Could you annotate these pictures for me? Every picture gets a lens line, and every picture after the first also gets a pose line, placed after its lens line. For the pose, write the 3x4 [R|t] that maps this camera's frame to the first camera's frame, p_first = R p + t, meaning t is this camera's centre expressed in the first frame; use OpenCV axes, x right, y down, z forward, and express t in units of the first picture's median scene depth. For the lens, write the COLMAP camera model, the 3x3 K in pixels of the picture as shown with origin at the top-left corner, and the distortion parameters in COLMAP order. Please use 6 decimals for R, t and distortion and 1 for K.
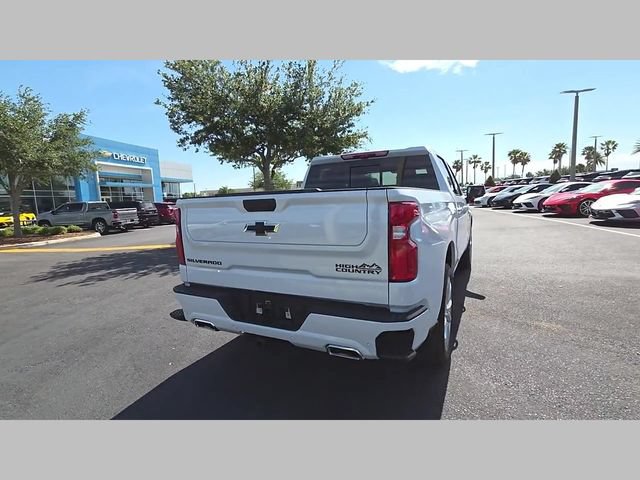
lens RADIAL K [[324.7, 0, 320.0], [0, 324.7, 240.0], [0, 0, 1]] dist [0.001732, -0.000565]
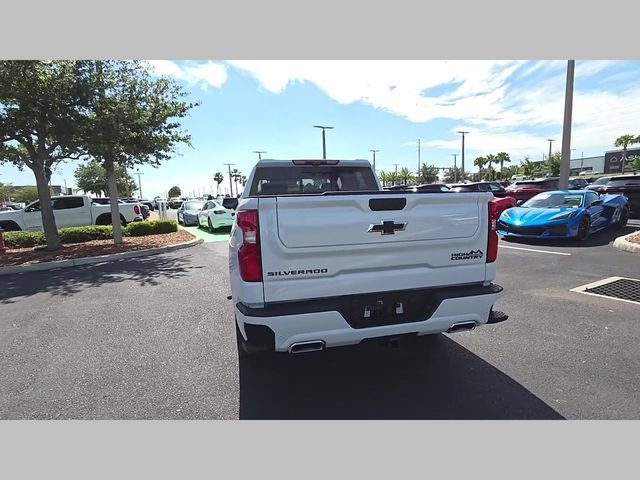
lens RADIAL K [[324.7, 0, 320.0], [0, 324.7, 240.0], [0, 0, 1]] dist [0.001732, -0.000565]
pose [[0.762364, -0.059159, 0.644438, -0.236551], [0.081284, 0.996680, -0.004663, -0.002266], [-0.642023, 0.055938, 0.764642, 0.088506]]
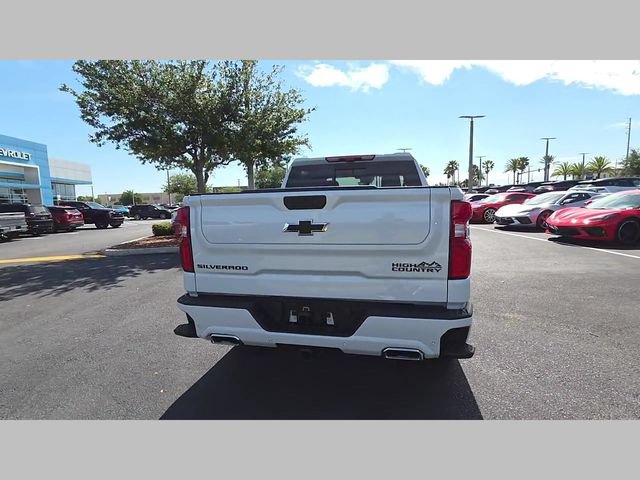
lens RADIAL K [[324.7, 0, 320.0], [0, 324.7, 240.0], [0, 0, 1]] dist [0.001732, -0.000565]
pose [[0.969423, -0.010935, 0.245151, -0.087826], [0.016486, 0.999652, -0.020605, 0.004383], [-0.244841, 0.024017, 0.969266, 0.024022]]
